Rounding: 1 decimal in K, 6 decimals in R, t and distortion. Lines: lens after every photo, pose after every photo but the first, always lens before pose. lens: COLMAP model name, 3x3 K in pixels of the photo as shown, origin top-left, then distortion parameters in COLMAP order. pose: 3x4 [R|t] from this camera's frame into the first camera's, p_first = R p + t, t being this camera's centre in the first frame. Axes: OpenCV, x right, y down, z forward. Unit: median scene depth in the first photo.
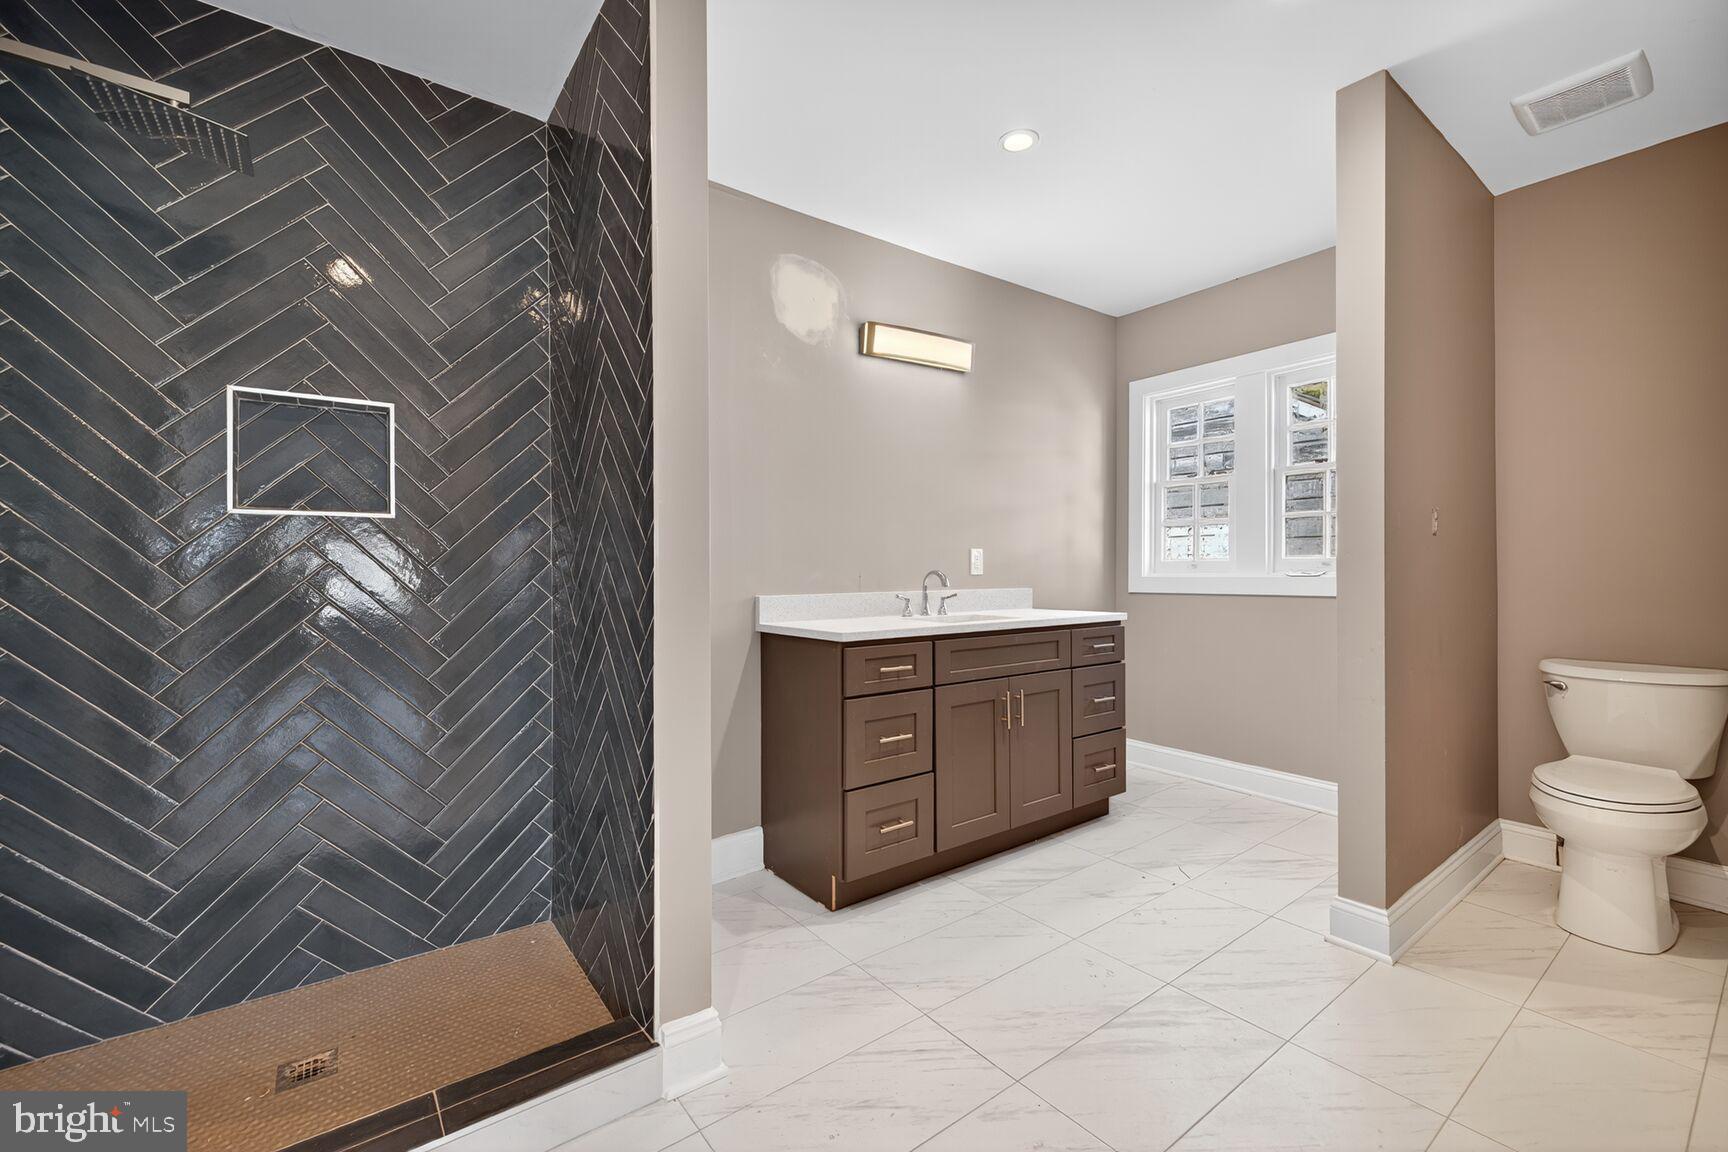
lens RADIAL K [[714.2, 0, 864.4], [0, 714.2, 579.2], [0, 0, 1]] dist [0.010801, -0.000832]
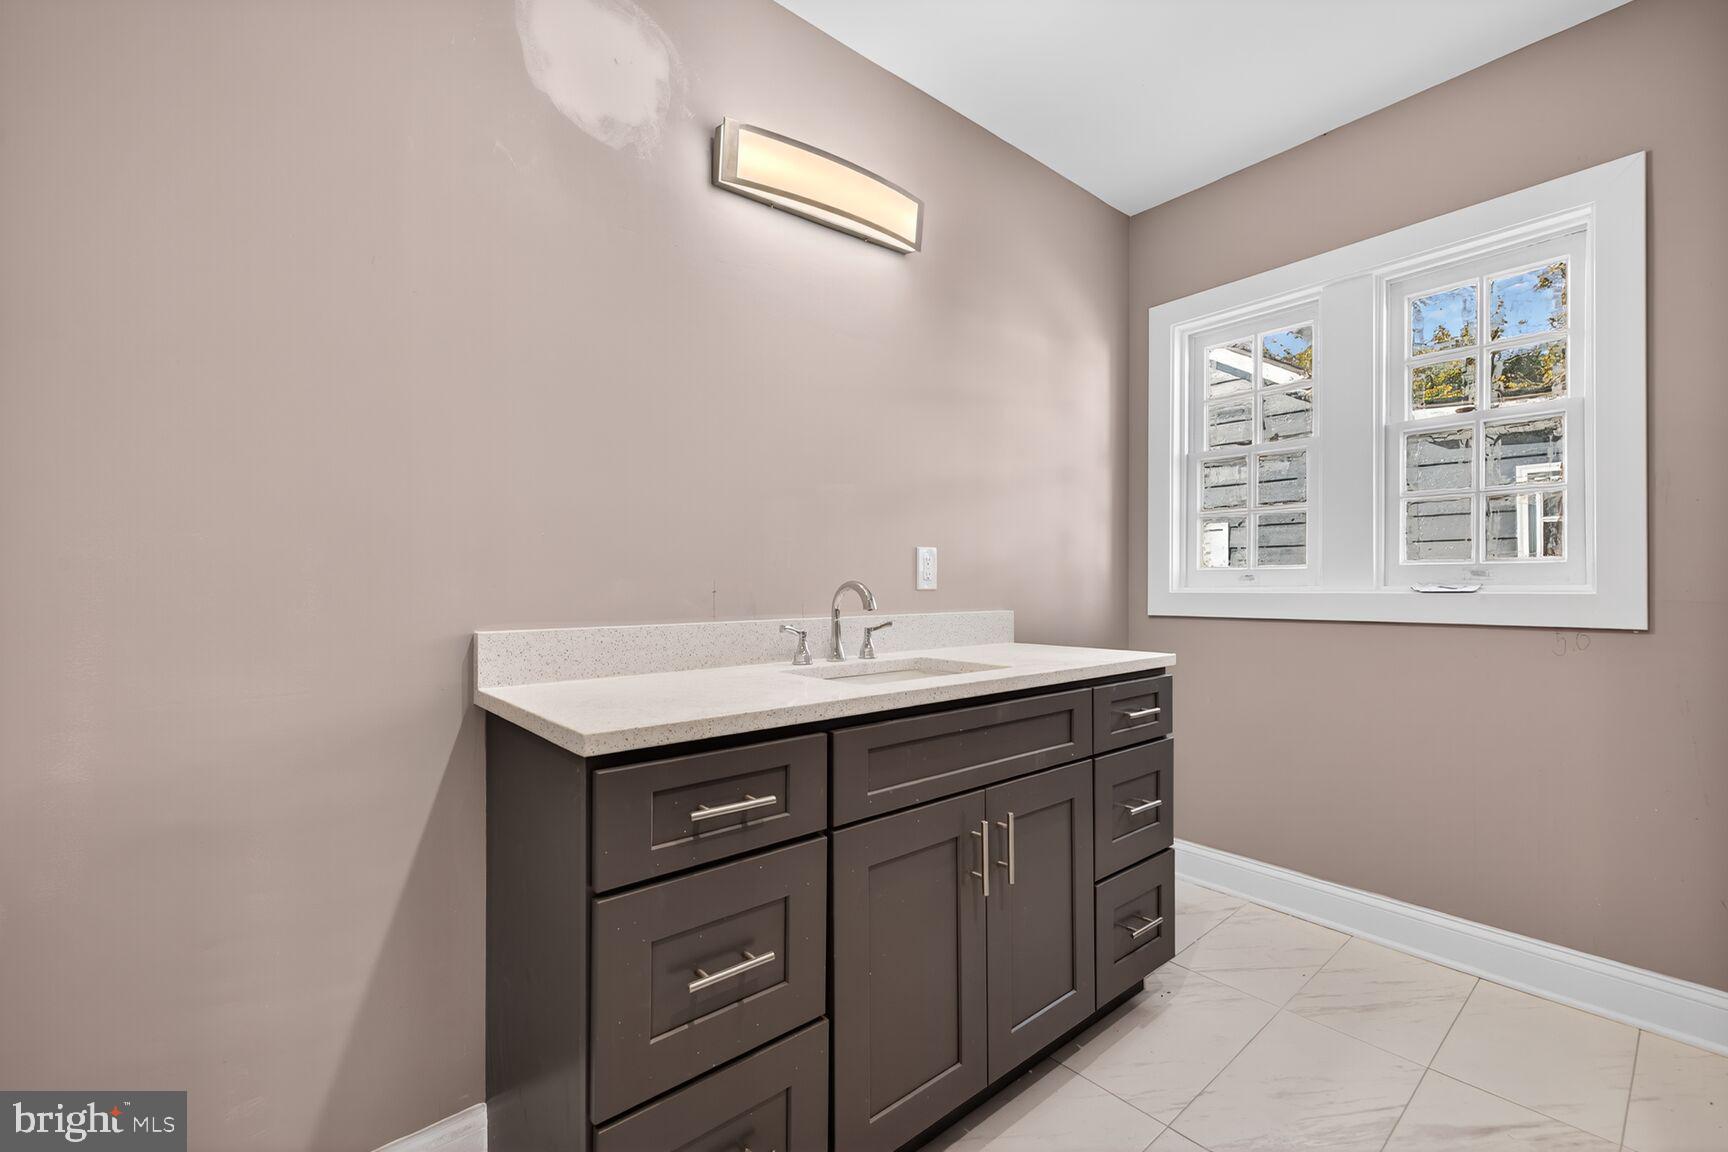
lens RADIAL K [[714.2, 0, 868.5], [0, 714.2, 587.4], [0, 0, 1]] dist [0.010801, -0.000832]
pose [[0.997692, 0.002616, 0.067855, 0.072222], [-0.002020, 0.999959, -0.008848, -0.002592], [-0.067875, 0.008691, 0.997656, 0.429747]]
